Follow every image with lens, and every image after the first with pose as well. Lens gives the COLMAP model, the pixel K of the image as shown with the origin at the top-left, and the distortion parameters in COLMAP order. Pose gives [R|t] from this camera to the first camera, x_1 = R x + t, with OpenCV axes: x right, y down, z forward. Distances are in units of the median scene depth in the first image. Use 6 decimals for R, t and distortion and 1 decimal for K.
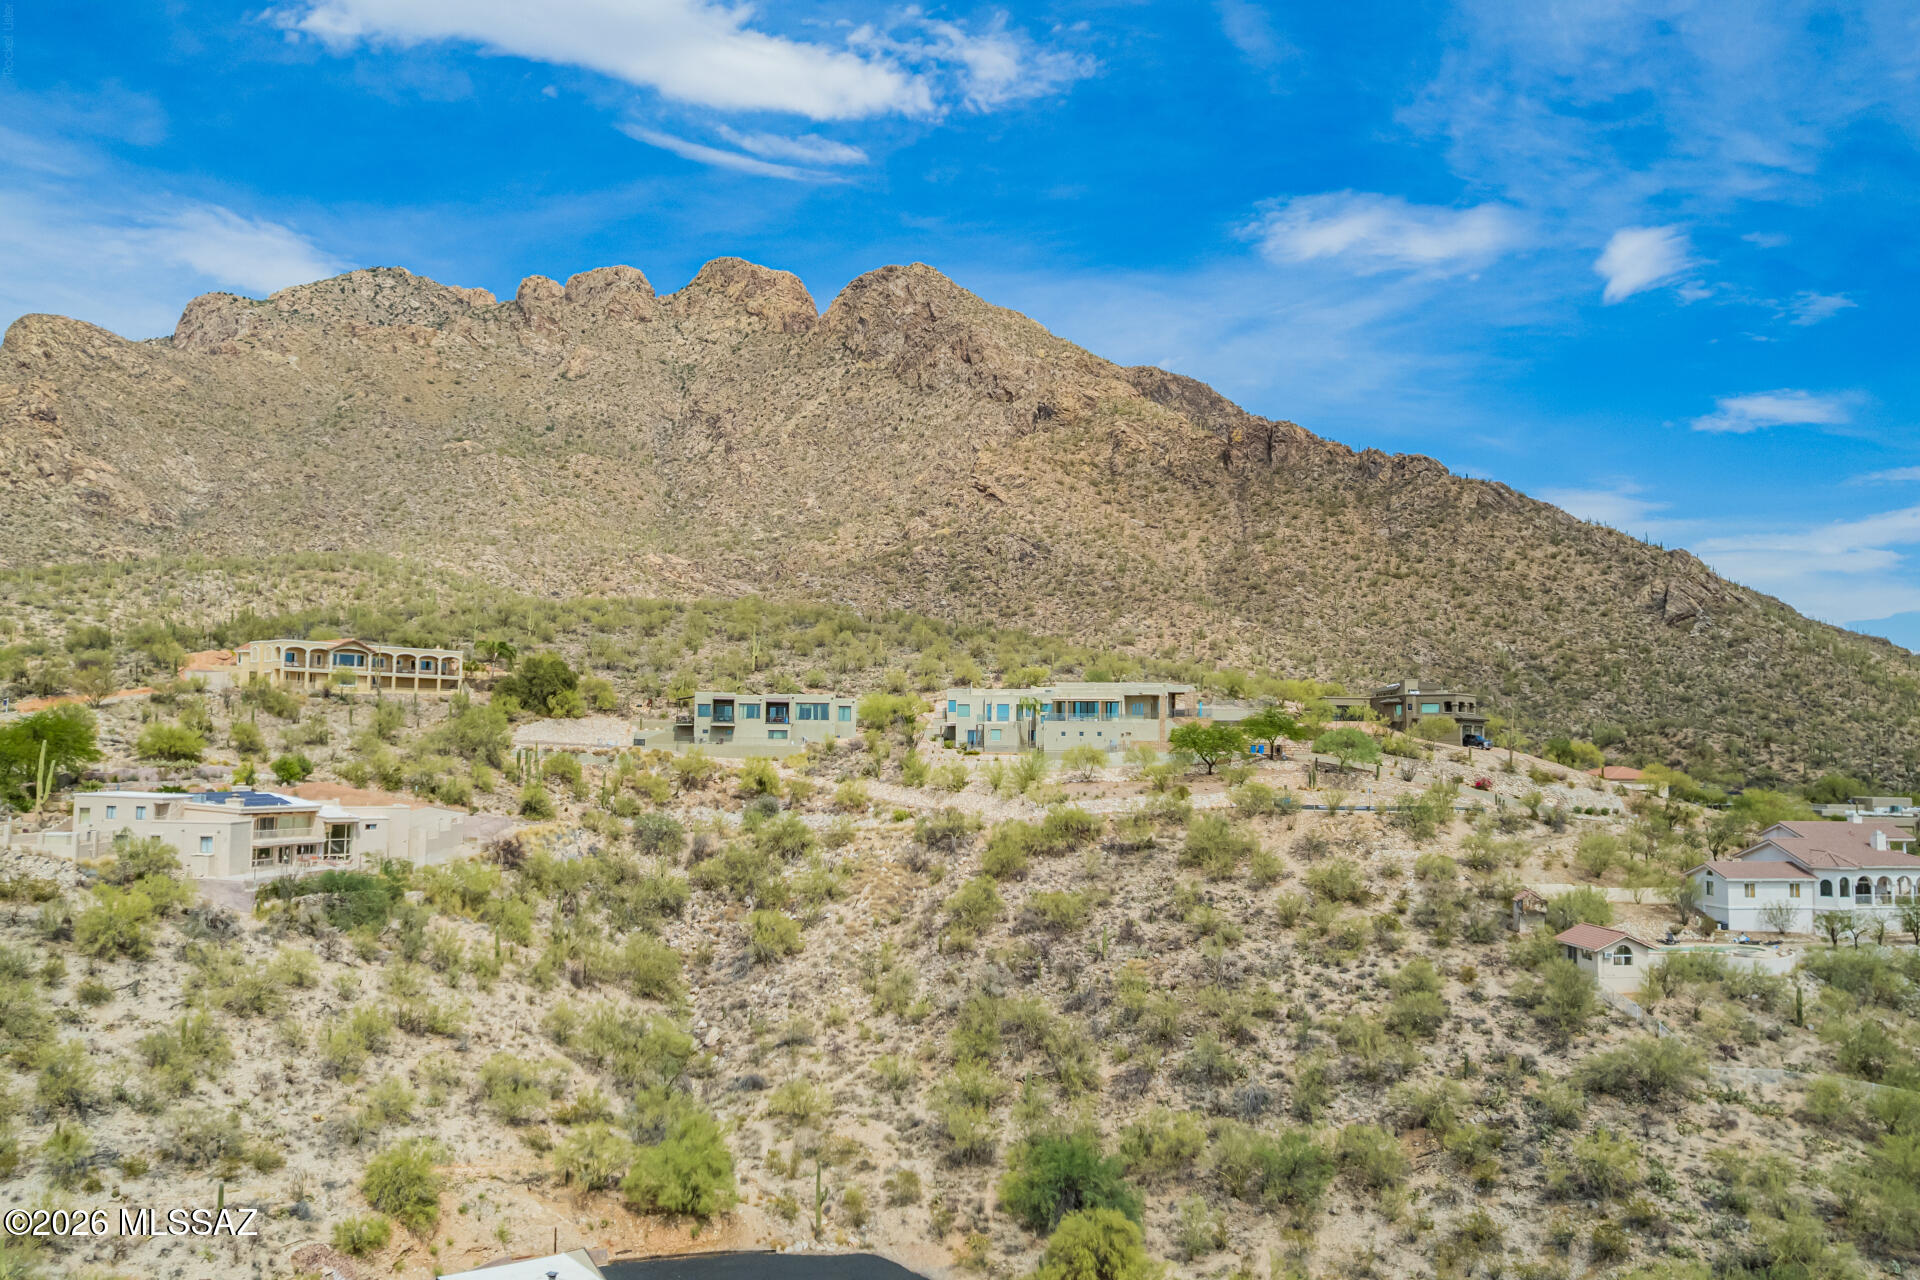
lens RADIAL K [[1453.6, 0, 963.6], [0, 1453.6, 638.1], [0, 0, 1]] dist [-0.061931, 0.030609]
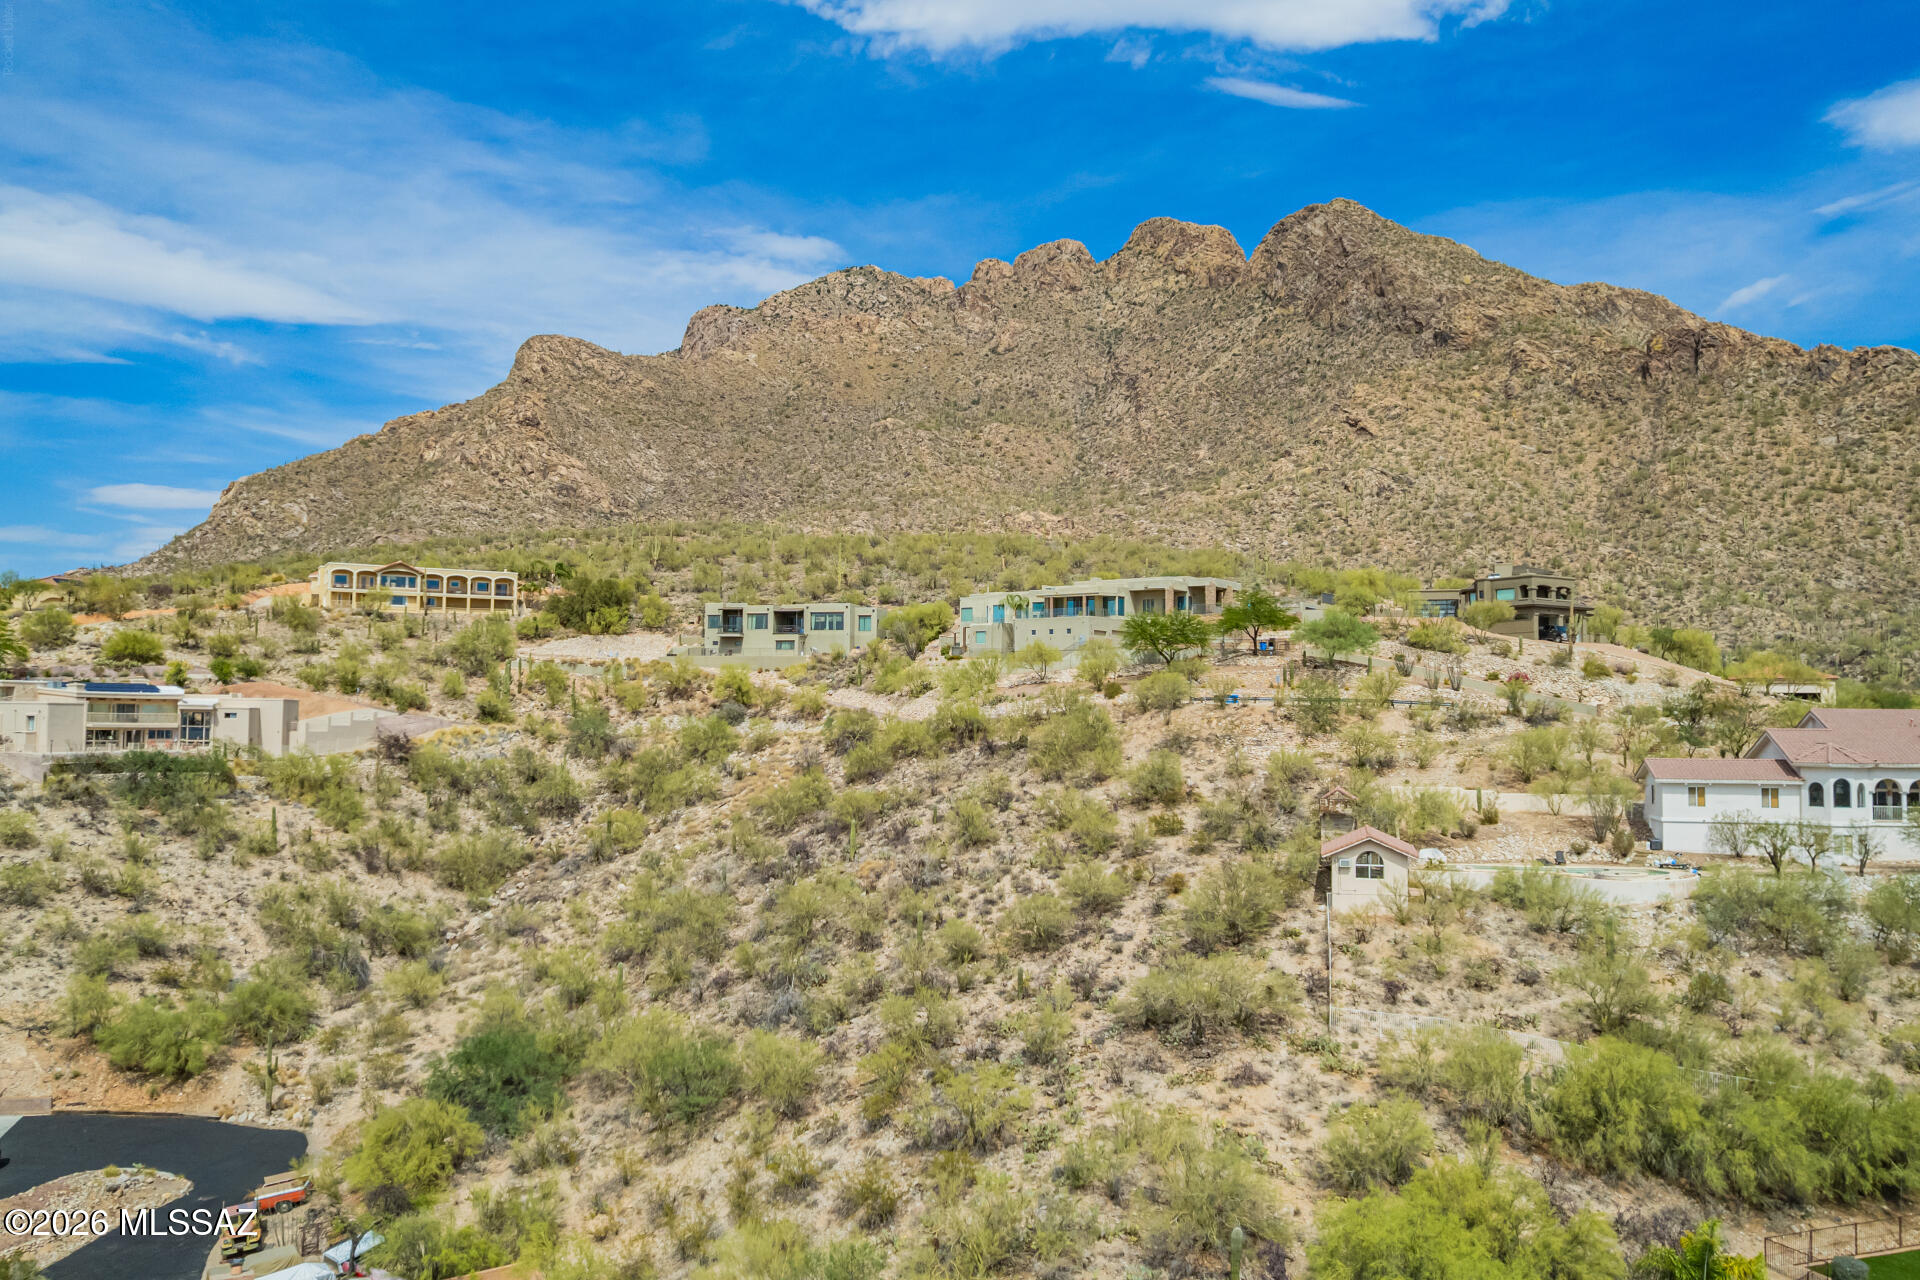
lens RADIAL K [[1453.6, 0, 965.2], [0, 1453.6, 639.4], [0, 0, 1]] dist [-0.061931, 0.030609]
pose [[0.939722, -0.022963, -0.341168, 0.091377], [0.029359, 0.999476, 0.013596, 0.015640], [0.340677, -0.022793, 0.939904, 0.040747]]
